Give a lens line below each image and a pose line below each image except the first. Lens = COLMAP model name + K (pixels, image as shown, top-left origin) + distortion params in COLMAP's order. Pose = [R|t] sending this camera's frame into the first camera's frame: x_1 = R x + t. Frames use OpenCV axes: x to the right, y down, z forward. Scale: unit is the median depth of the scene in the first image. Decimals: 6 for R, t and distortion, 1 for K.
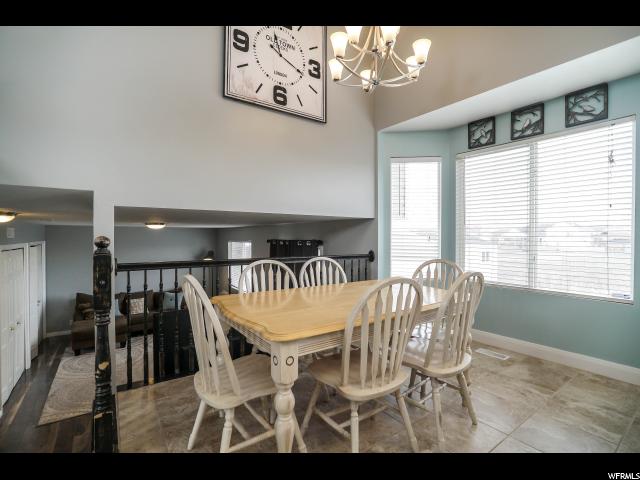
lens RADIAL K [[306.0, 0, 320.0], [0, 306.0, 240.0], [0, 0, 1]] dist [-0.063079, 0.022177]
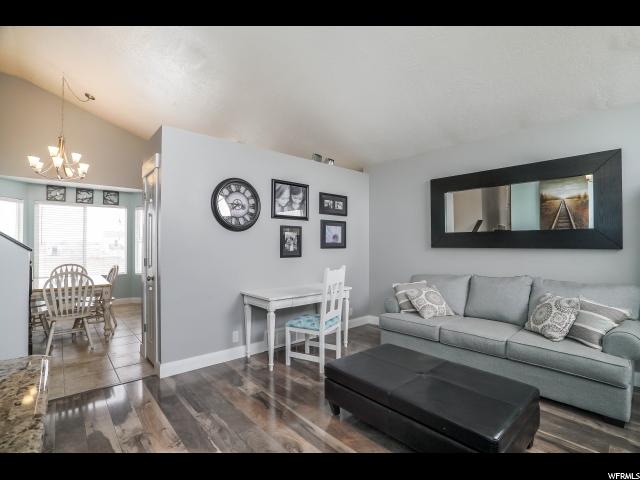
lens RADIAL K [[301.7, 0, 318.4], [0, 301.7, 241.8], [0, 0, 1]] dist [-0.059712, 0.023397]
pose [[-0.091599, 0.005722, 0.995780, -1.488006], [0.010168, 0.999937, -0.004811, -0.050567], [-0.995744, 0.009685, -0.091652, -0.436537]]
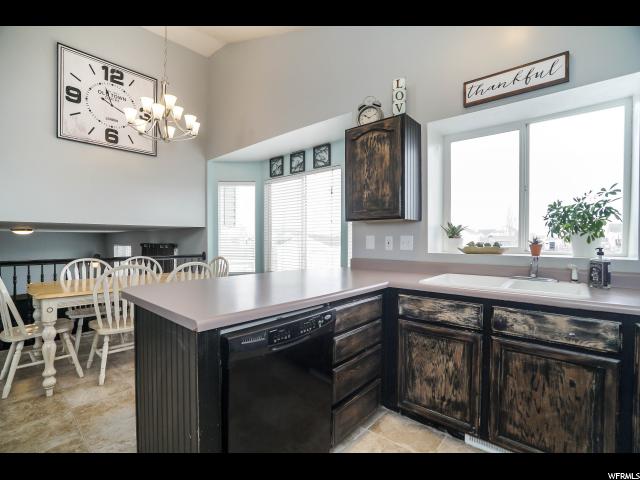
lens RADIAL K [[301.7, 0, 318.4], [0, 301.7, 241.8], [0, 0, 1]] dist [-0.059712, 0.023397]
pose [[0.975445, -0.006681, 0.220141, 0.470631], [0.006886, 0.999976, -0.000161, -0.004931], [-0.220135, 0.001673, 0.975468, -0.464996]]
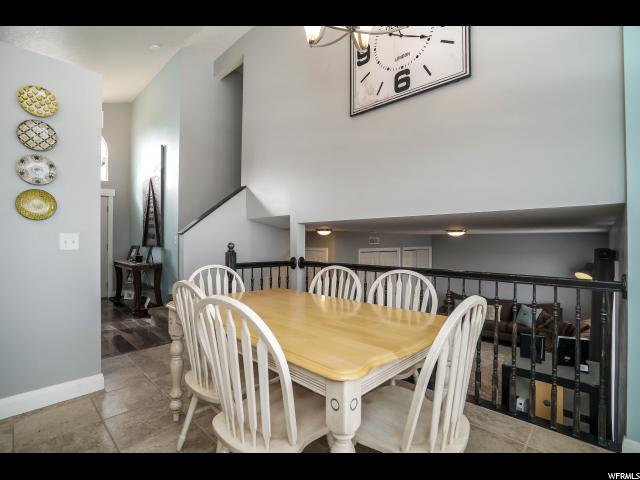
lens RADIAL K [[293.4, 0, 333.4], [0, 293.4, 238.2], [0, 0, 1]] dist [-0.089392, 0.020647]
pose [[0.216462, -0.013150, -0.976202, 0.613396], [-0.012559, 0.999789, -0.016253, -0.013988], [0.976210, 0.015778, 0.216251, 0.639279]]
